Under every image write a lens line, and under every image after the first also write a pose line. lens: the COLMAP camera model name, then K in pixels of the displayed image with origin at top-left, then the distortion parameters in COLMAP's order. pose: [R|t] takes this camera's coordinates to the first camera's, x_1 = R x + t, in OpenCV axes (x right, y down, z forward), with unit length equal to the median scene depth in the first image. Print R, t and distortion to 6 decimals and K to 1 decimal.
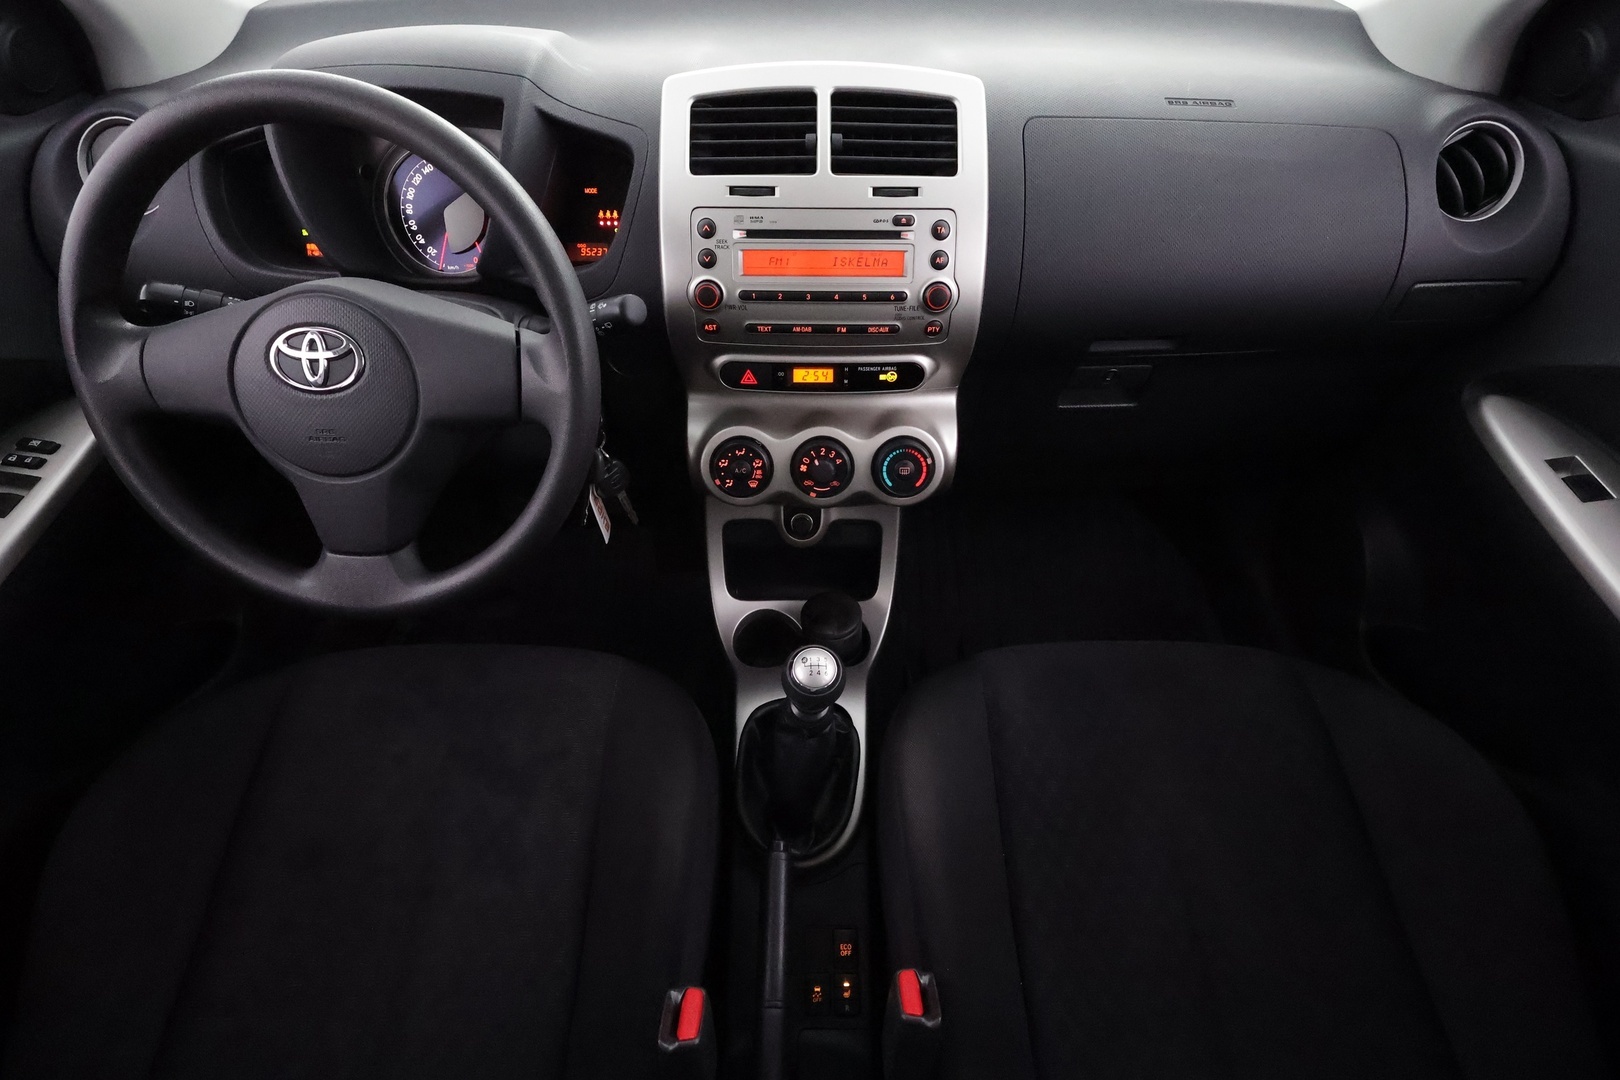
lens RADIAL K [[775.2, 0, 810.0], [0, 775.2, 540.0], [0, 0, 1]] dist [0.000475, 0.000285]
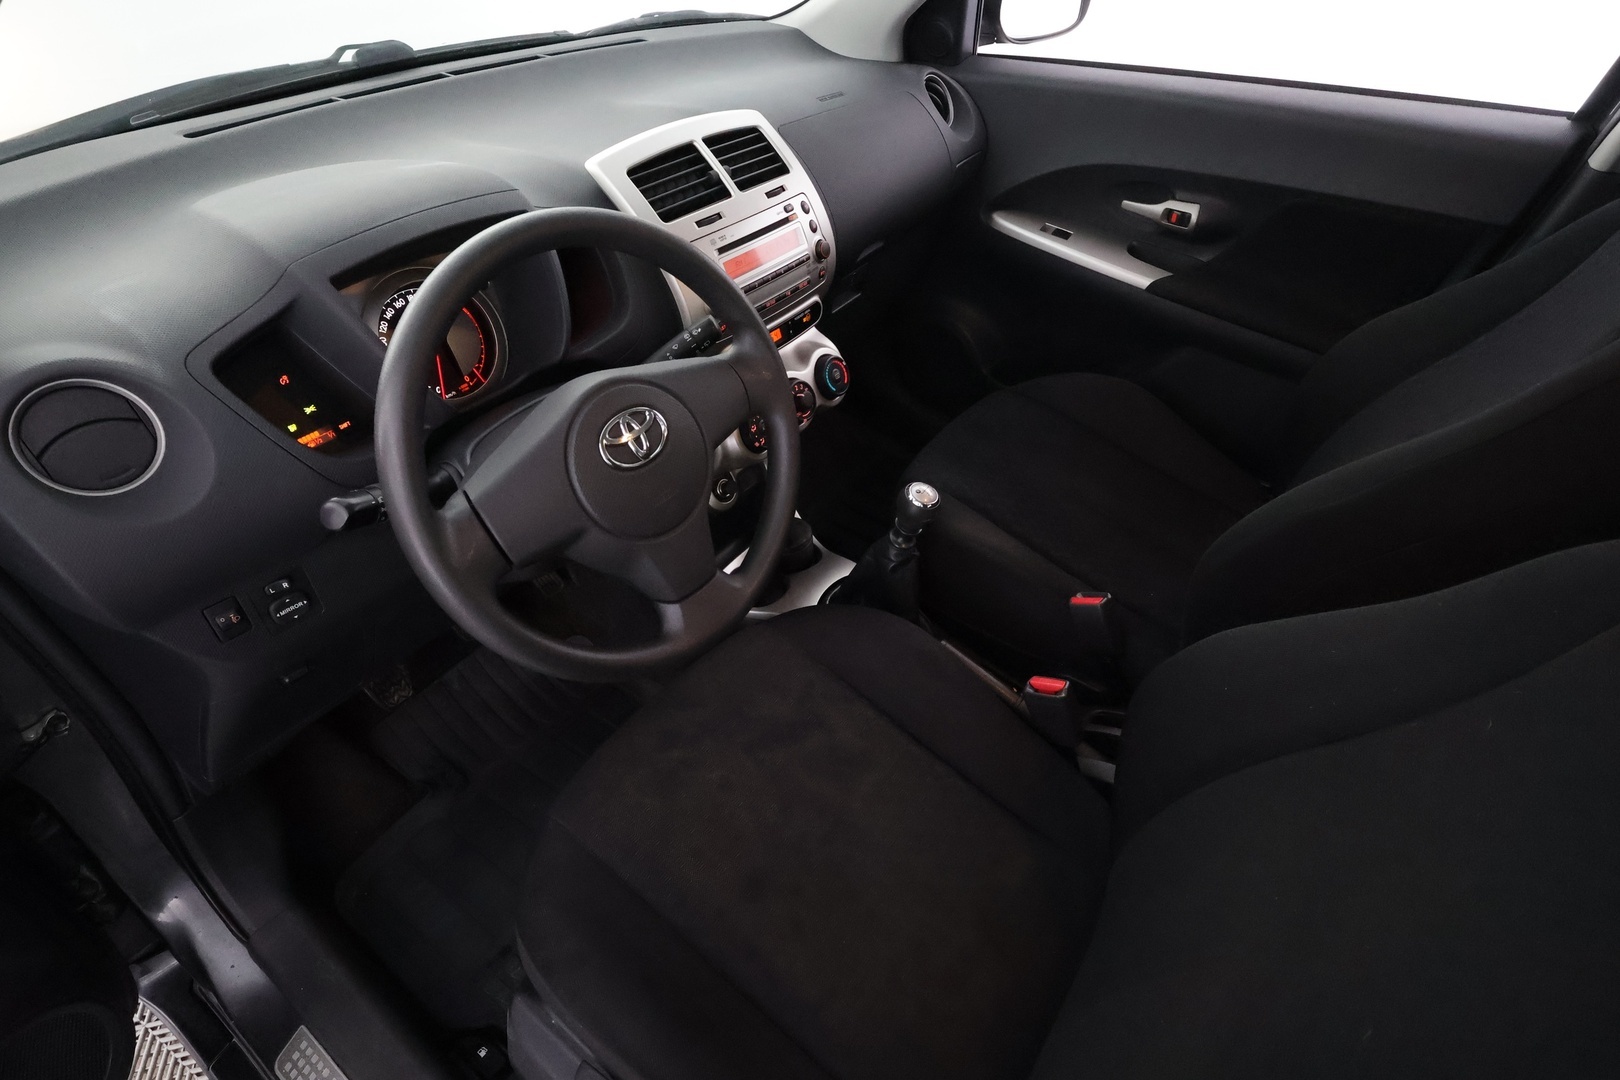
lens RADIAL K [[835.5, 0, 810.0], [0, 835.5, 540.0], [0, 0, 1]] dist [0.000803, 0.000110]
pose [[0.584366, -0.523114, 0.620377, -1.092587], [0.556584, 0.814704, 0.162697, -0.133330], [-0.590533, 0.250217, 0.767243, -0.059780]]
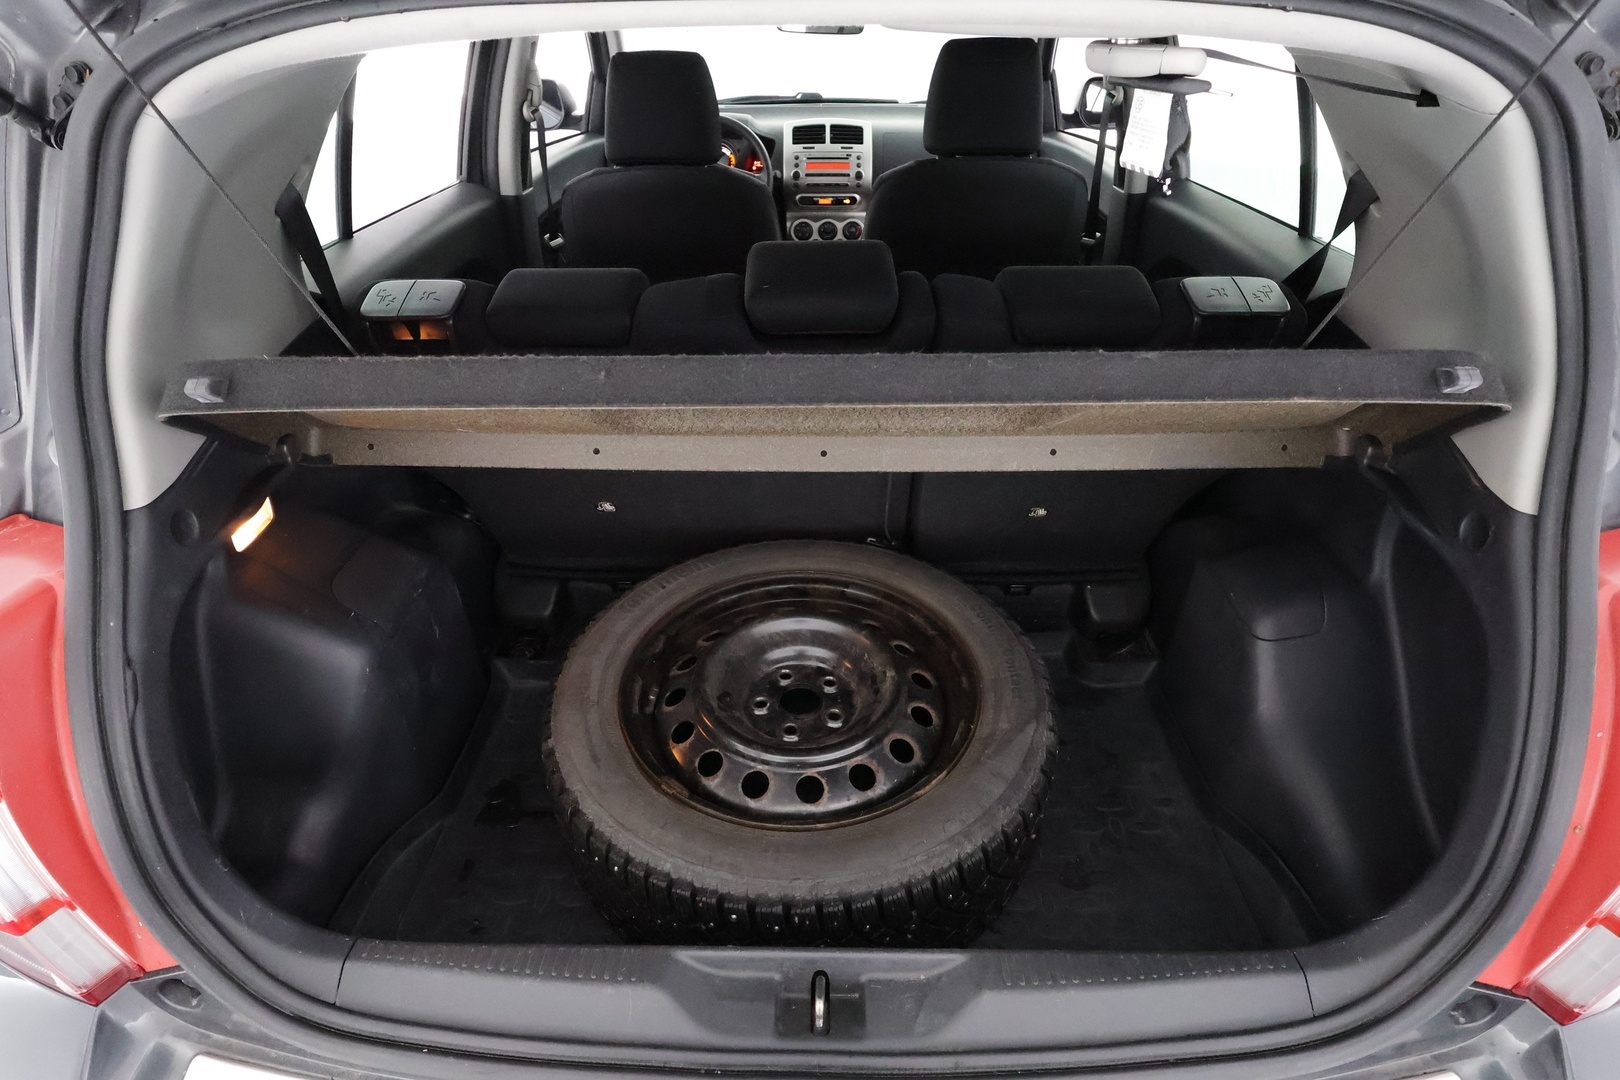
lens RADIAL K [[835.5, 0, 810.0], [0, 835.5, 540.0], [0, 0, 1]] dist [0.000803, 0.000110]
pose [[0.999958, 0.000976, -0.009101, -0.028652], [-0.002730, 0.980854, -0.194725, 2.109800], [0.008736, 0.194741, 0.980816, -2.495364]]
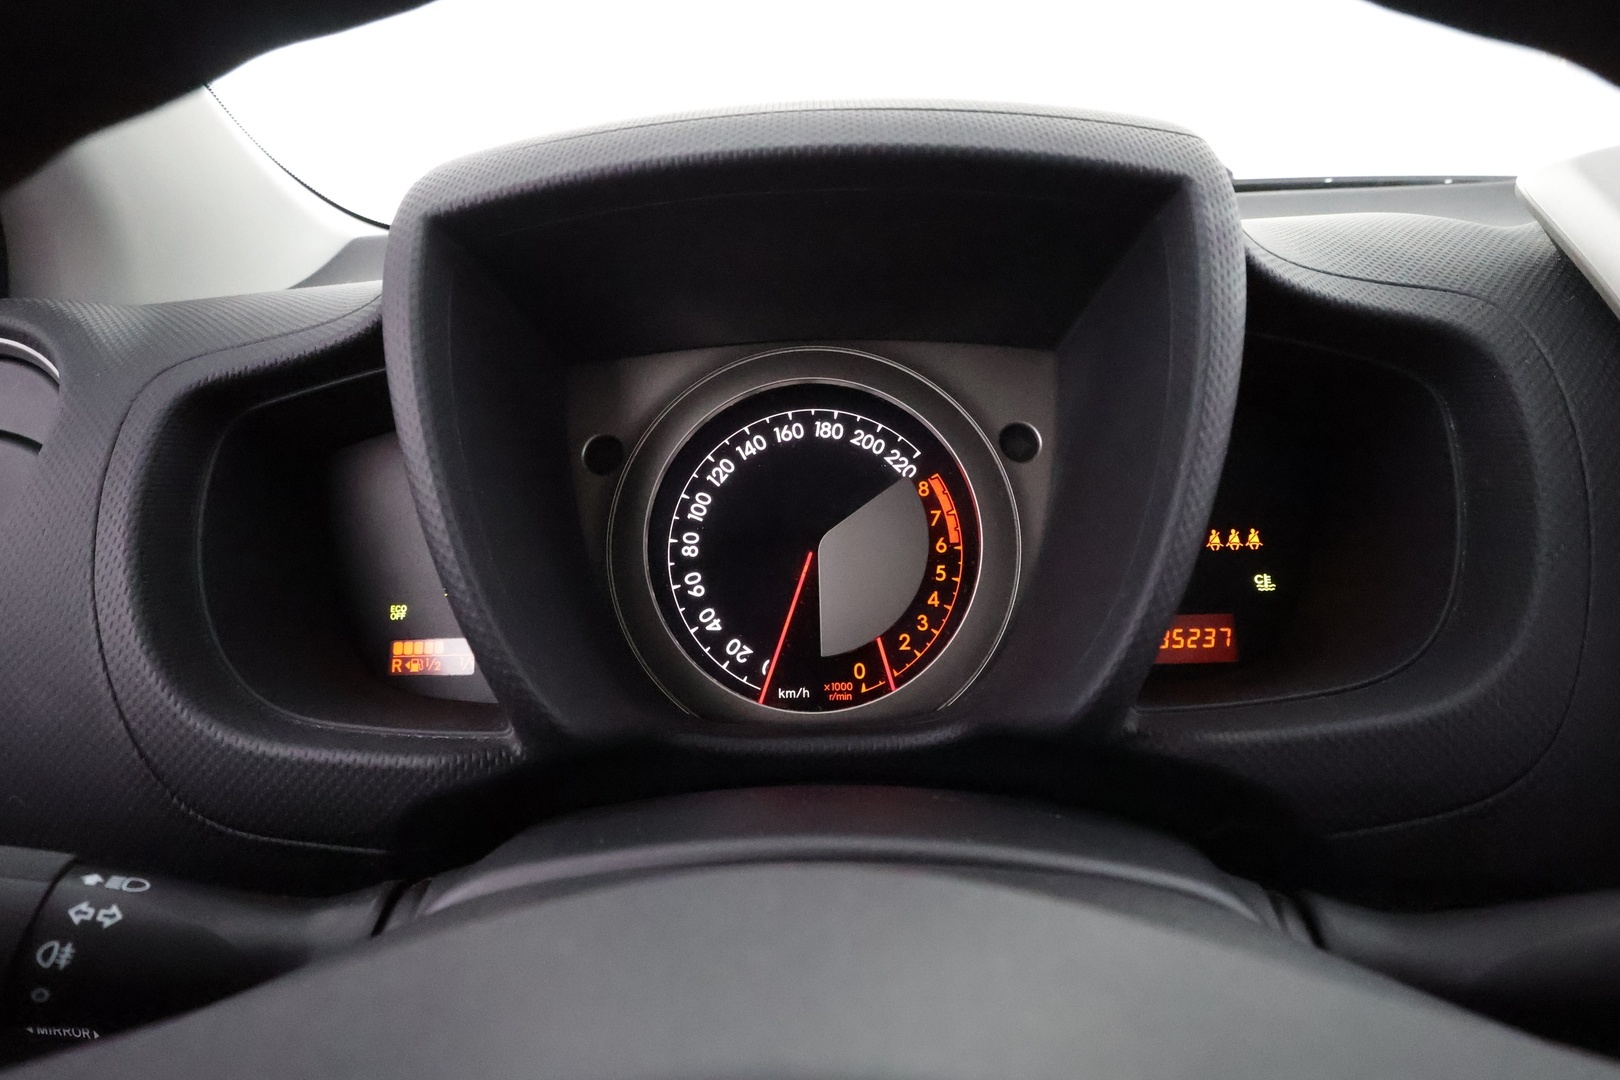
lens RADIAL K [[857.0, 0, 810.0], [0, 857.0, 540.0], [0, 0, 1]] dist [0.001399, -0.000002]
pose [[0.999185, -0.033339, -0.022751, -0.505257], [0.020042, 0.899088, -0.437308, -0.279070], [0.035035, 0.436496, 0.899024, 0.710326]]
